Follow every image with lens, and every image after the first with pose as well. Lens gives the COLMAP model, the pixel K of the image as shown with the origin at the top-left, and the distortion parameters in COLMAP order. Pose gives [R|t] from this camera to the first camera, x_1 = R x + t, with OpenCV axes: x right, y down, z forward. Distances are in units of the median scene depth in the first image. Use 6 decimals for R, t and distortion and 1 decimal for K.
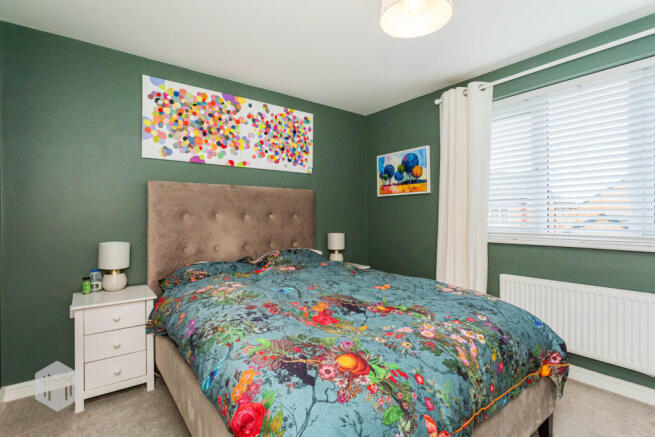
lens RADIAL K [[317.5, 0, 324.4], [0, 317.5, 220.9], [0, 0, 1]] dist [0.005643, 0.000432]
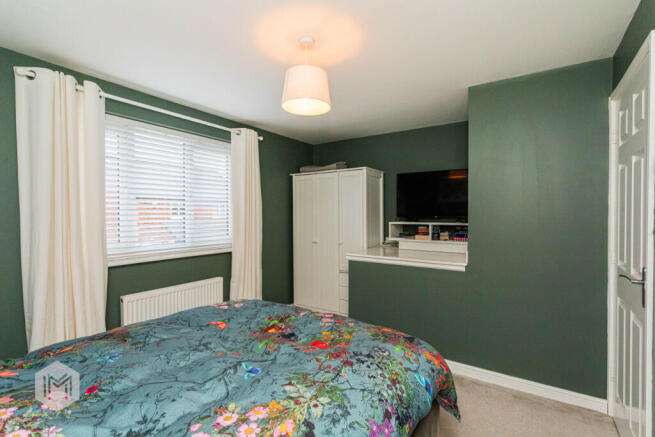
lens RADIAL K [[299.4, 0, 329.9], [0, 299.4, 219.9], [0, 0, 1]] dist [0.018920, 0.000287]
pose [[-0.325728, -0.008813, 0.945422, -0.547844], [0.004081, 0.999934, 0.010727, -0.078369], [-0.945455, 0.007353, -0.325671, 0.709711]]
